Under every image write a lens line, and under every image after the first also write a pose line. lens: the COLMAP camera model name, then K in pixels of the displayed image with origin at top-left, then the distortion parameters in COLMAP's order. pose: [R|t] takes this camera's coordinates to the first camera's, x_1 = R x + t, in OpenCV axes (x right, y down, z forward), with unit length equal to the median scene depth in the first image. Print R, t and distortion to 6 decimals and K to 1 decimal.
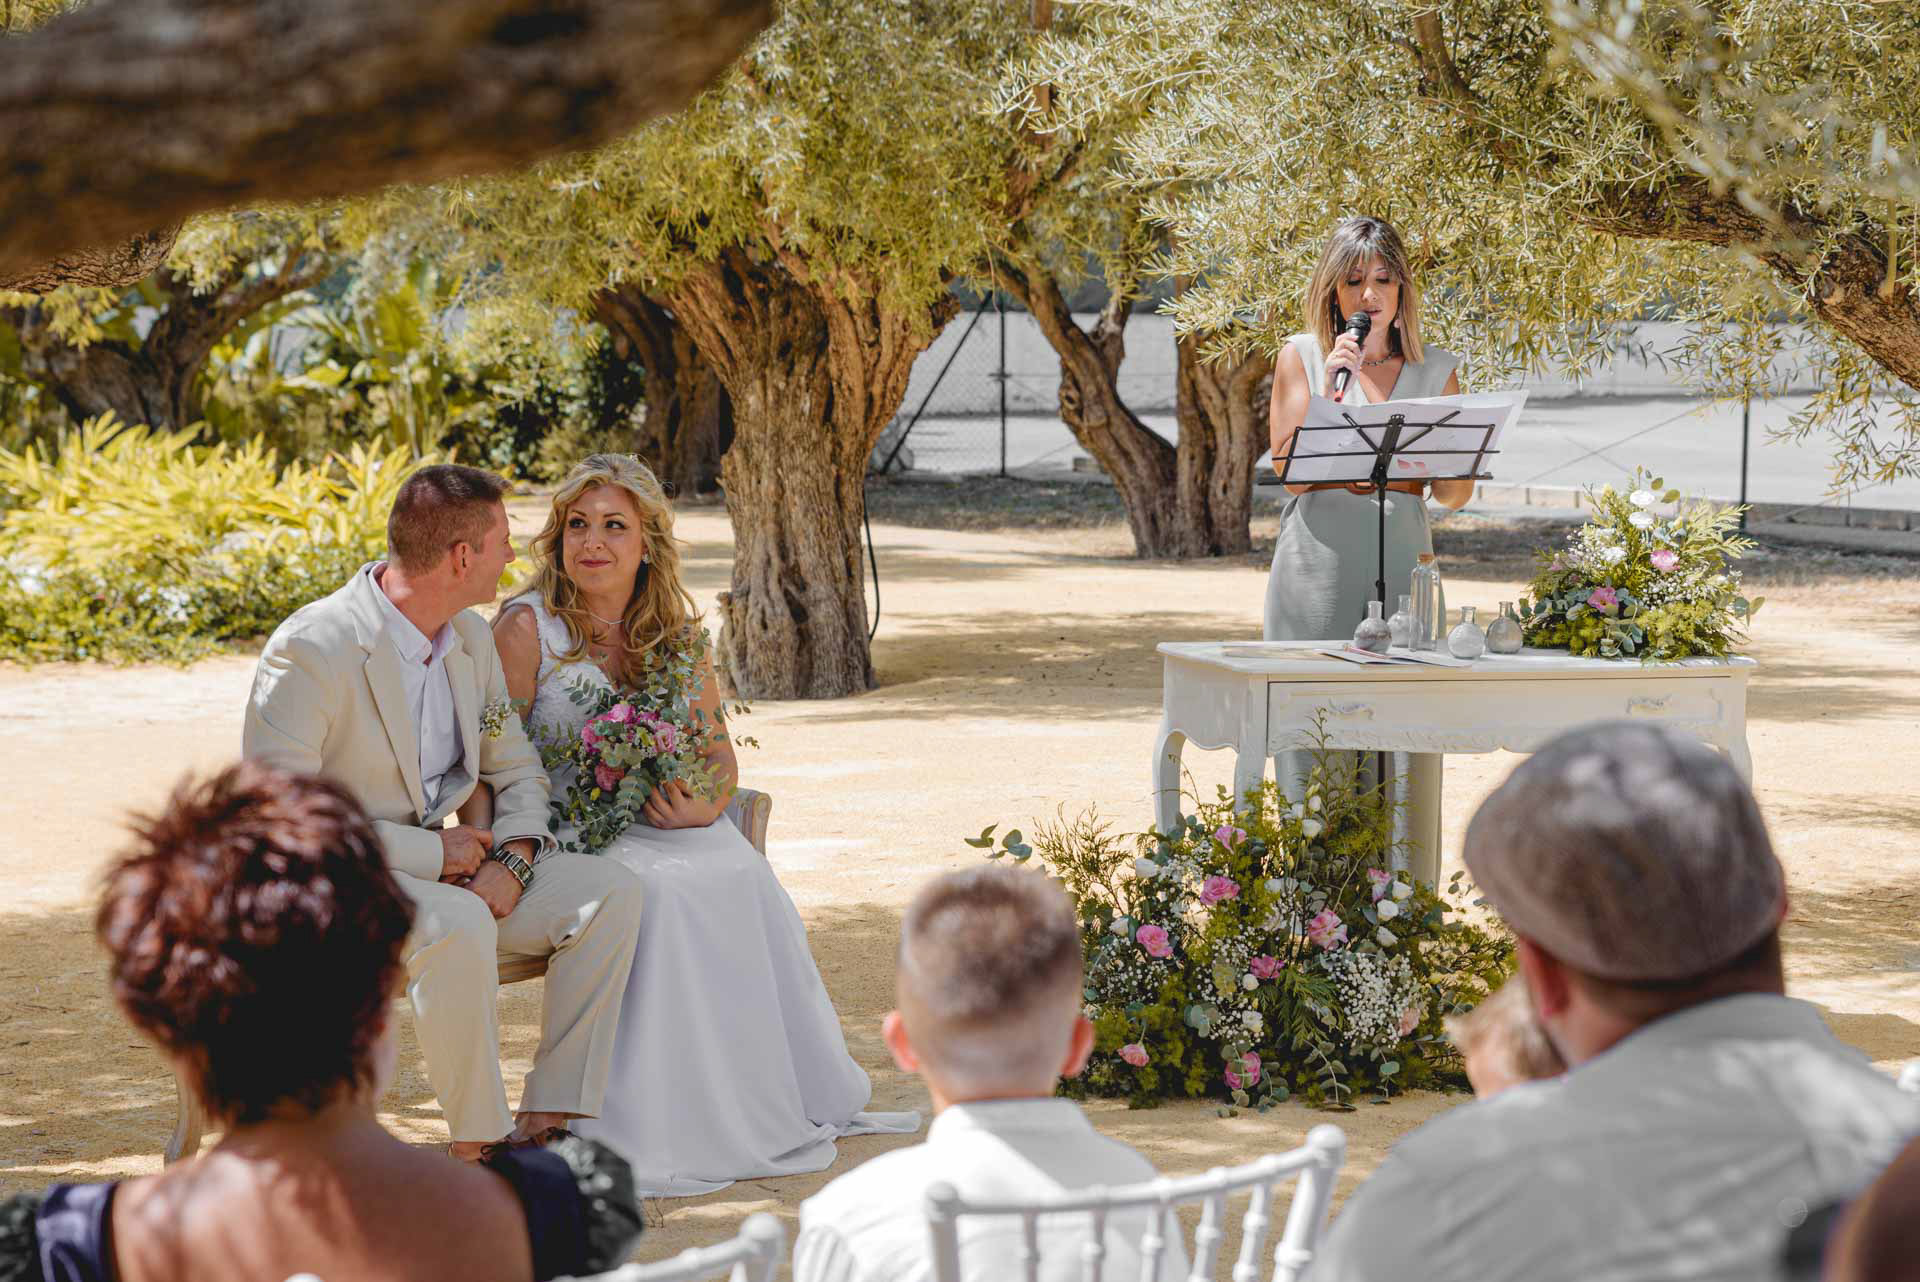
lens RADIAL K [[4185.8, 0, 960.0], [0, 4185.8, 641.0], [0, 0, 1]] dist [-0.055784, 0.206836]
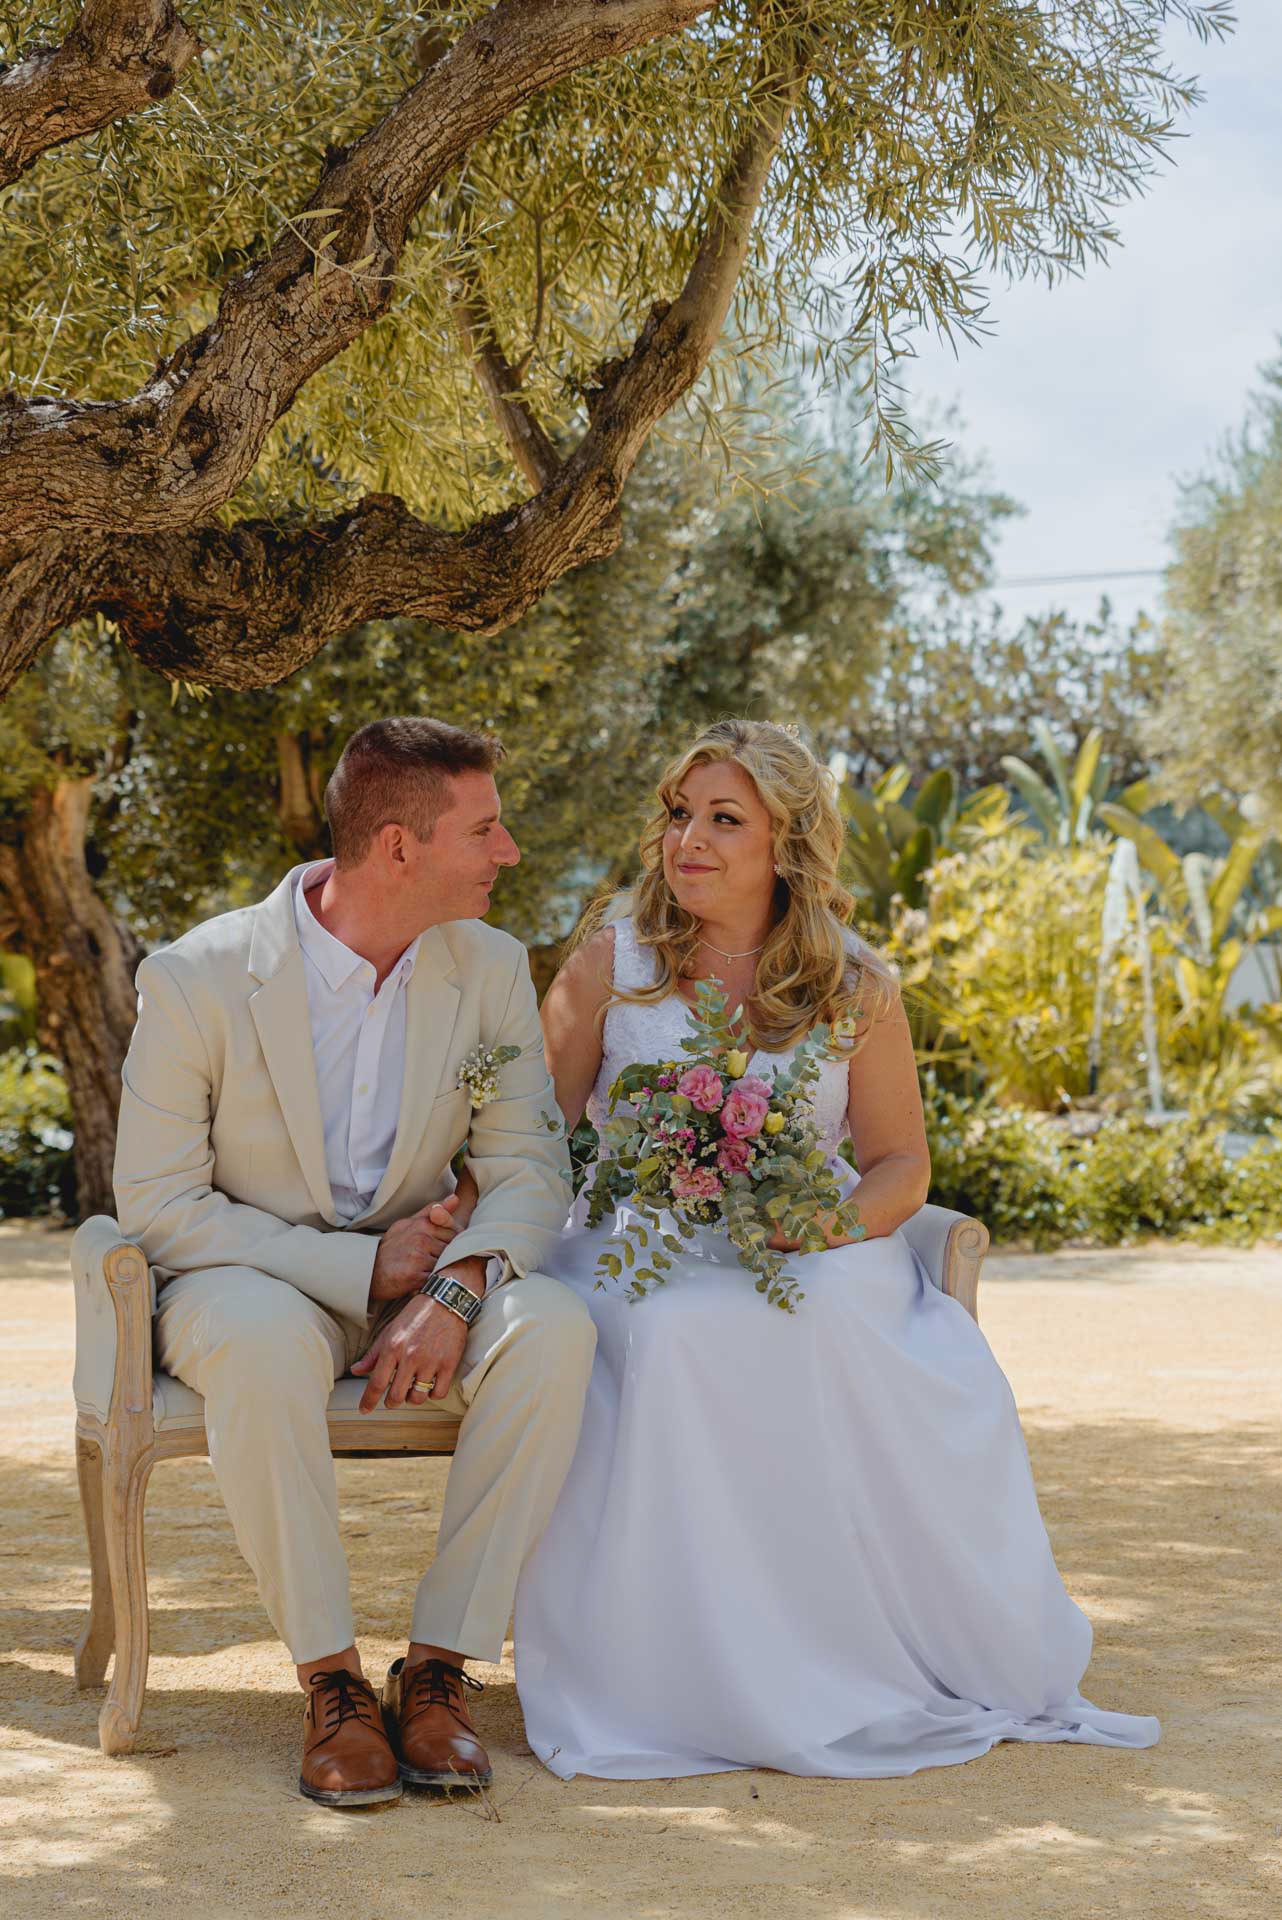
lens RADIAL K [[3766.2, 0, 639.8], [0, 3766.2, 984.0], [0, 0, 1]] dist [0.009391, -0.096190]
pose [[0.802538, -0.011247, -0.596496, 0.181324], [-0.045196, 0.995803, -0.079584, 0.032229], [0.594887, 0.090828, 0.798661, 0.311747]]
